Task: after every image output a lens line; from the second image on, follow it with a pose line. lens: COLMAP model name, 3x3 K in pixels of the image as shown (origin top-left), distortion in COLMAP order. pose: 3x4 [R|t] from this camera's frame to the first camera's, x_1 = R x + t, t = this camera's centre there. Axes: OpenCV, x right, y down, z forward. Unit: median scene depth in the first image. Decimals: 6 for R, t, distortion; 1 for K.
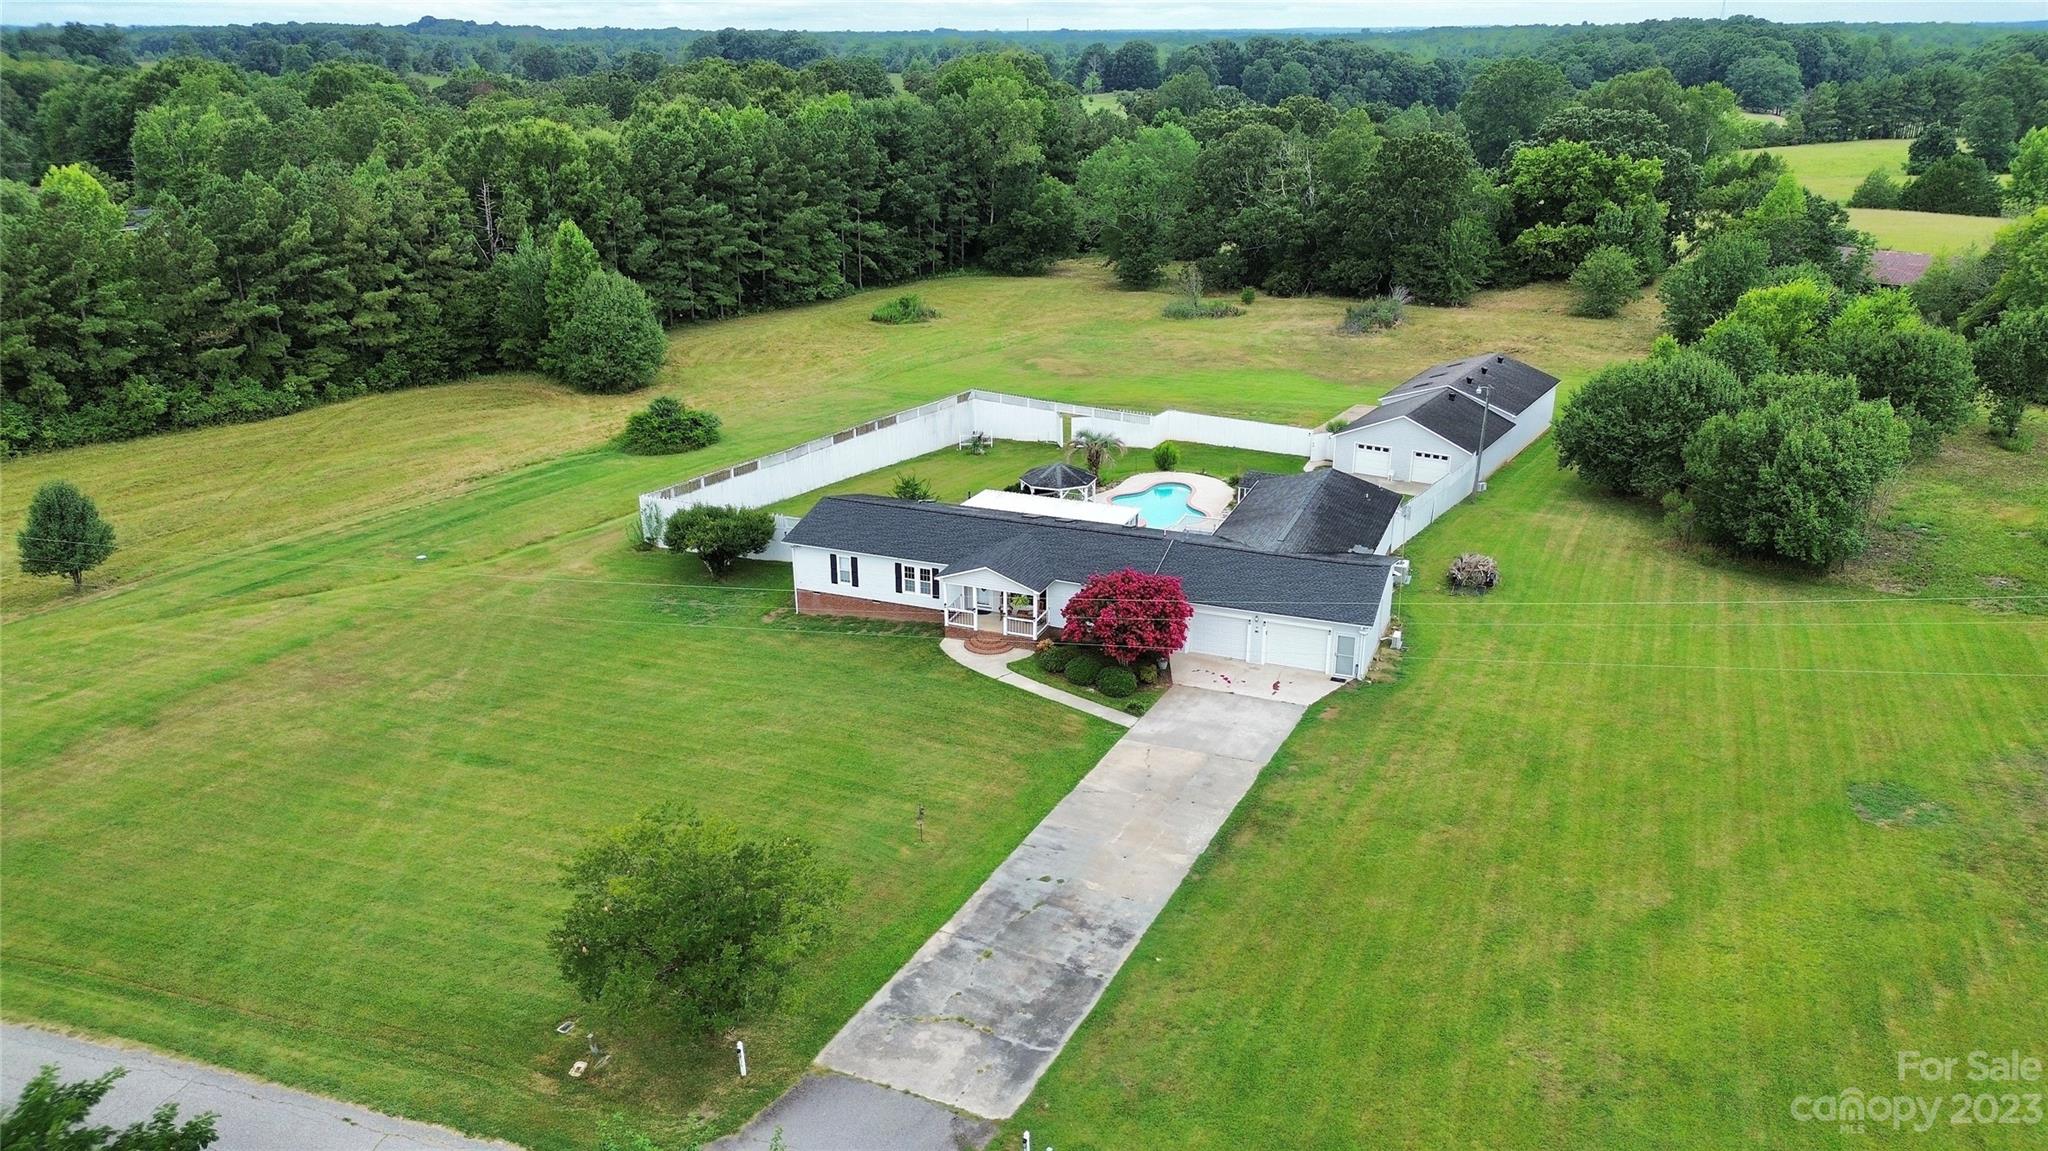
lens RADIAL K [[1445.9, 0, 1025.0], [0, 1445.9, 586.8], [0, 0, 1]] dist [0.077091, -0.080247]
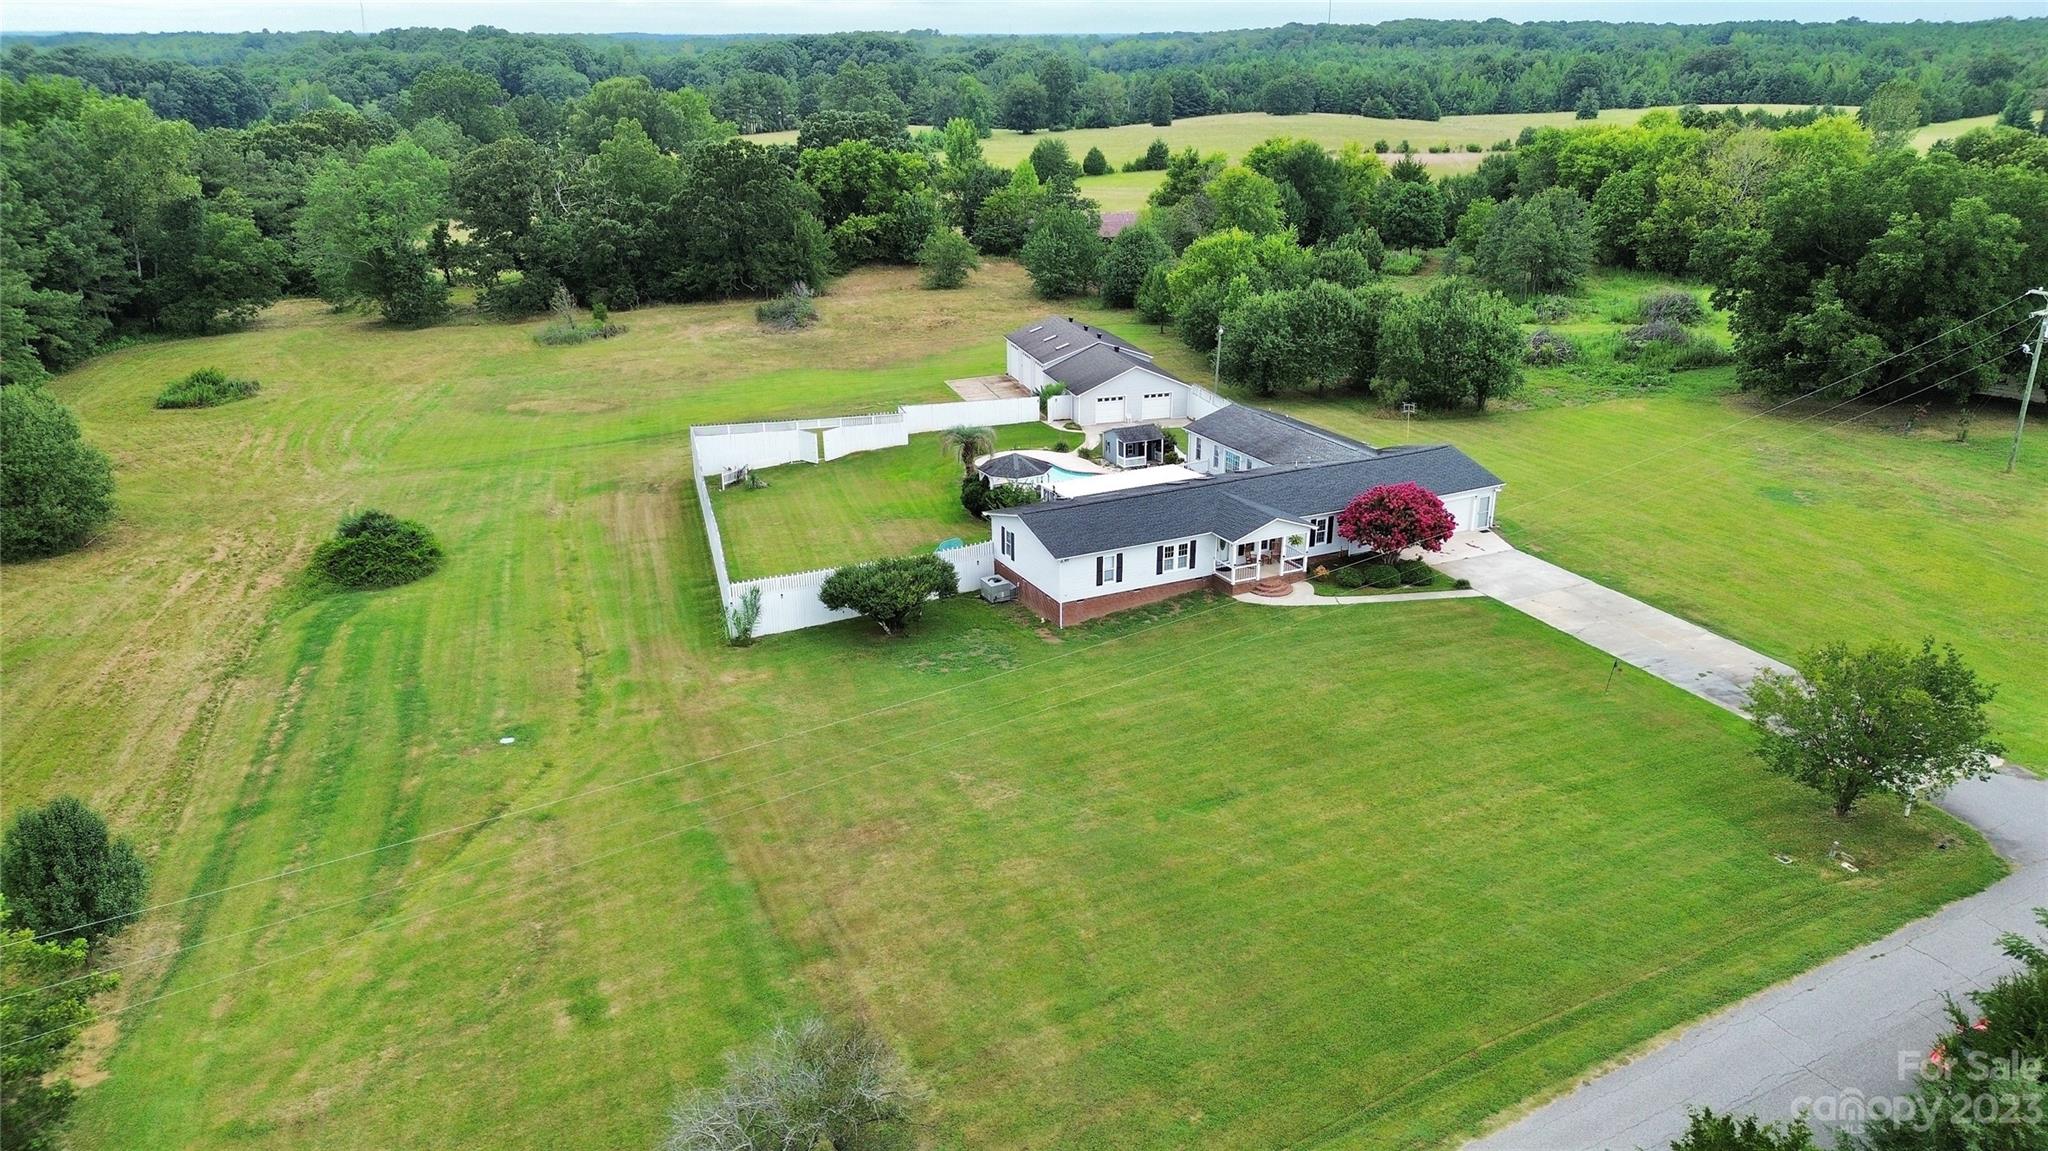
lens RADIAL K [[1445.9, 0, 1025.0], [0, 1445.9, 586.8], [0, 0, 1]] dist [0.077091, -0.080247]
pose [[0.665562, -0.265315, 0.697593, -0.912630], [0.268684, 0.957188, 0.107699, -0.130255], [-0.696302, 0.115752, 0.708354, 0.326689]]
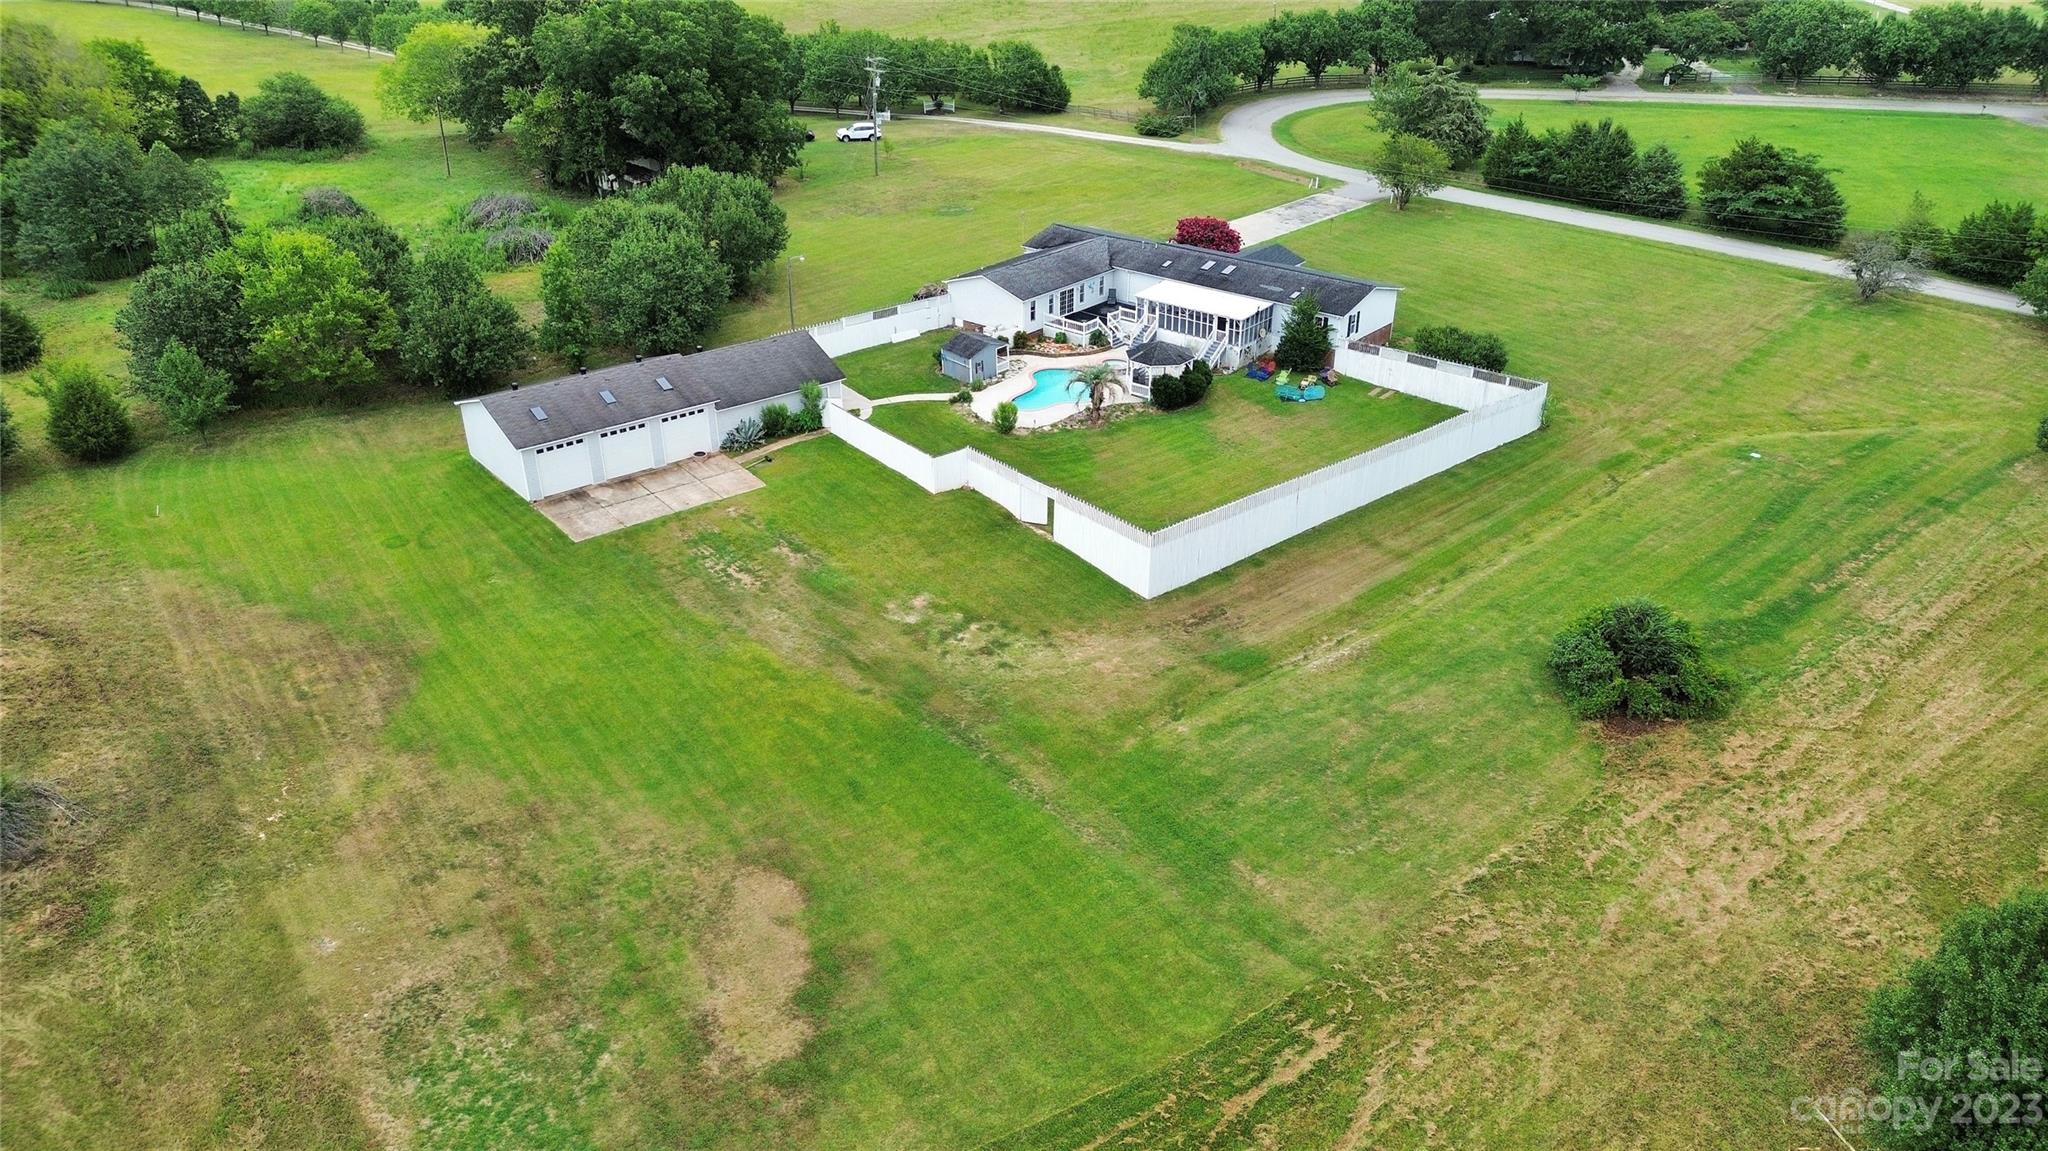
lens RADIAL K [[1442.1, 0, 1024.0], [0, 1442.1, 575.5], [0, 0, 1]] dist [0.143318, -0.209910]
pose [[-0.948275, -0.145845, 0.281963, -0.274918], [0.113867, 0.672840, 0.730973, -0.992970], [-0.296325, 0.725270, -0.621430, 2.321865]]
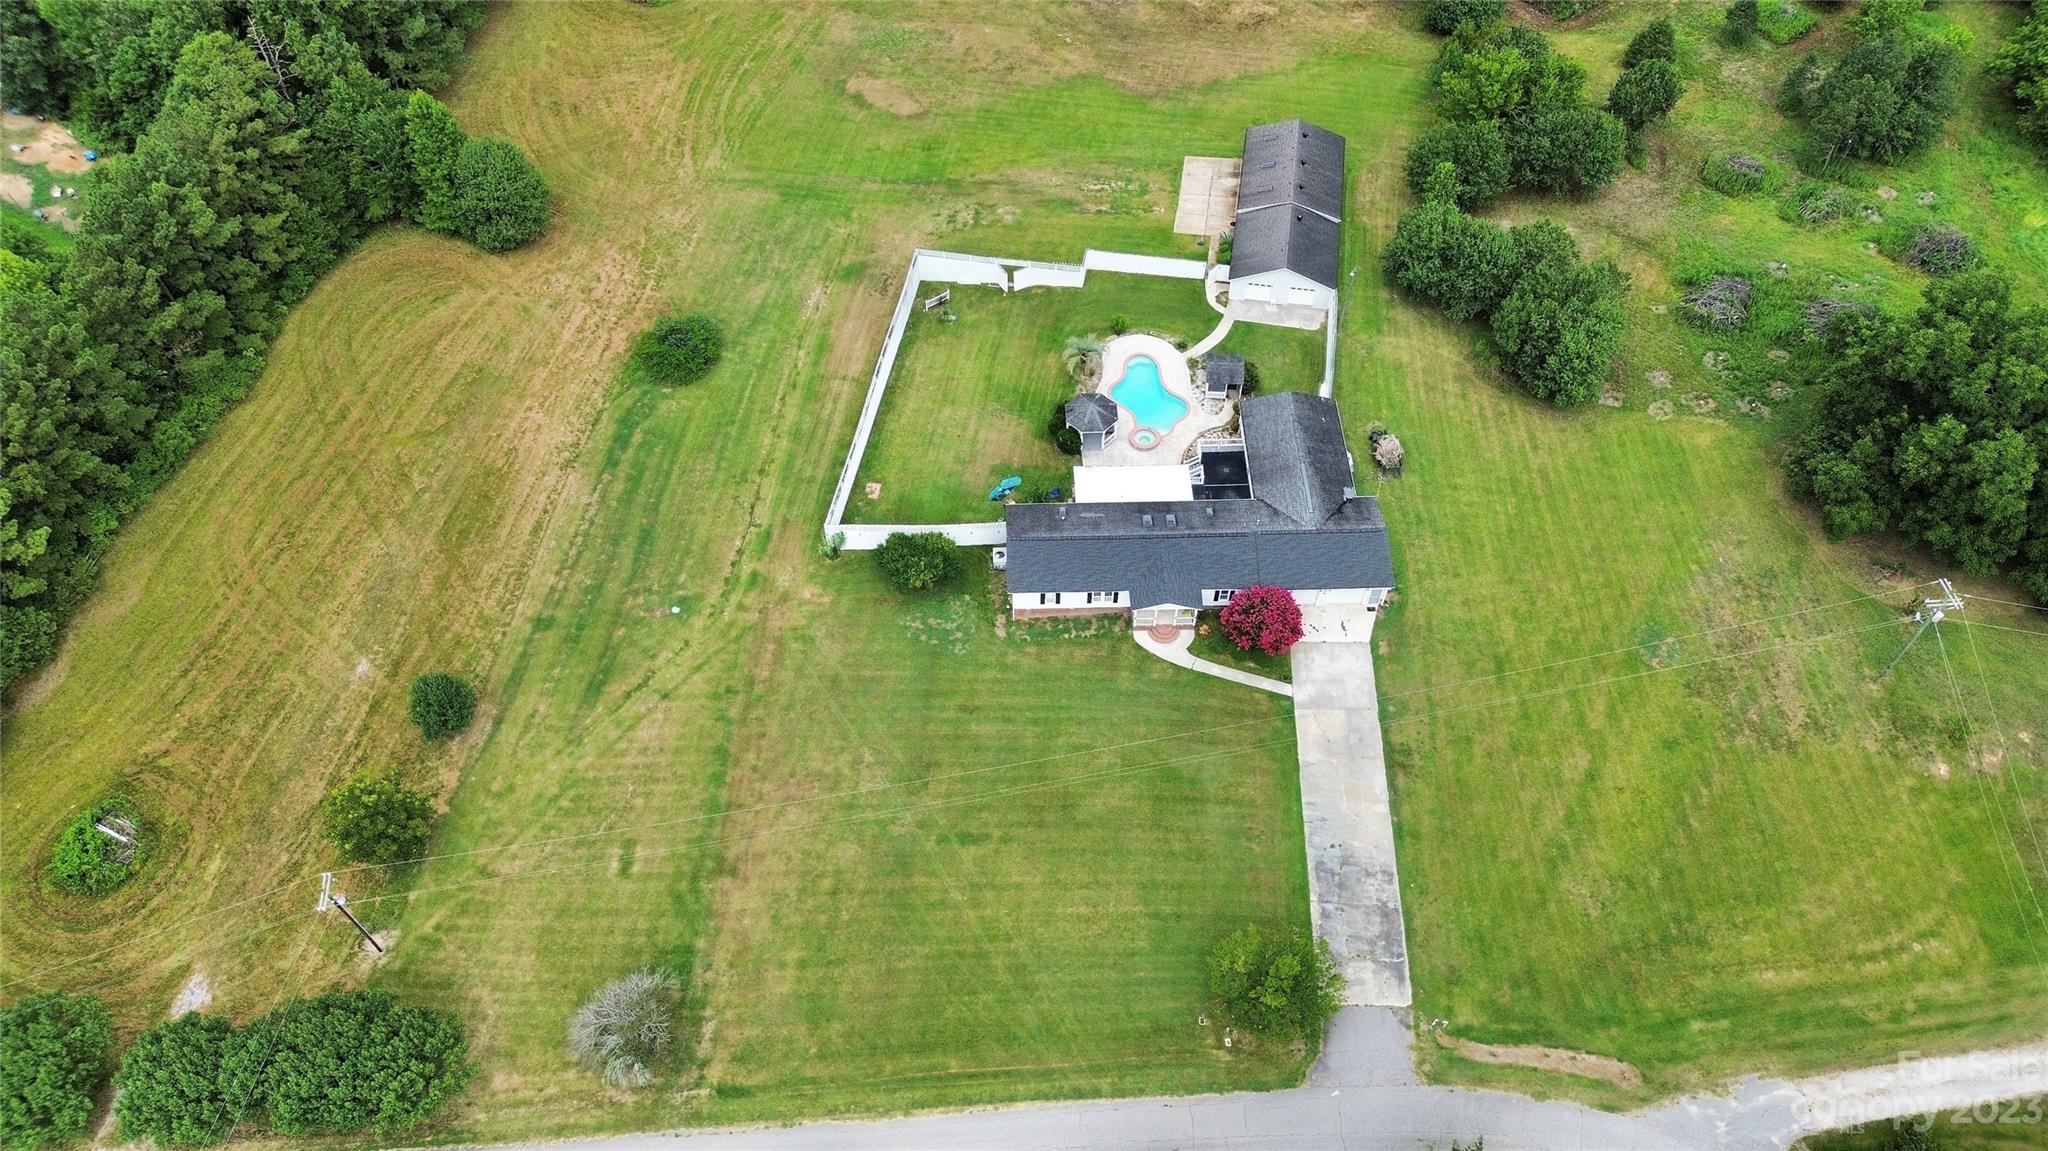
lens RADIAL K [[1445.9, 0, 1025.0], [0, 1445.9, 586.8], [0, 0, 1]] dist [0.077091, -0.080247]
pose [[0.919512, -0.313690, 0.236846, -0.525350], [0.137815, 0.821612, 0.553137, -0.899115], [-0.368109, -0.475976, 0.798713, -0.213284]]
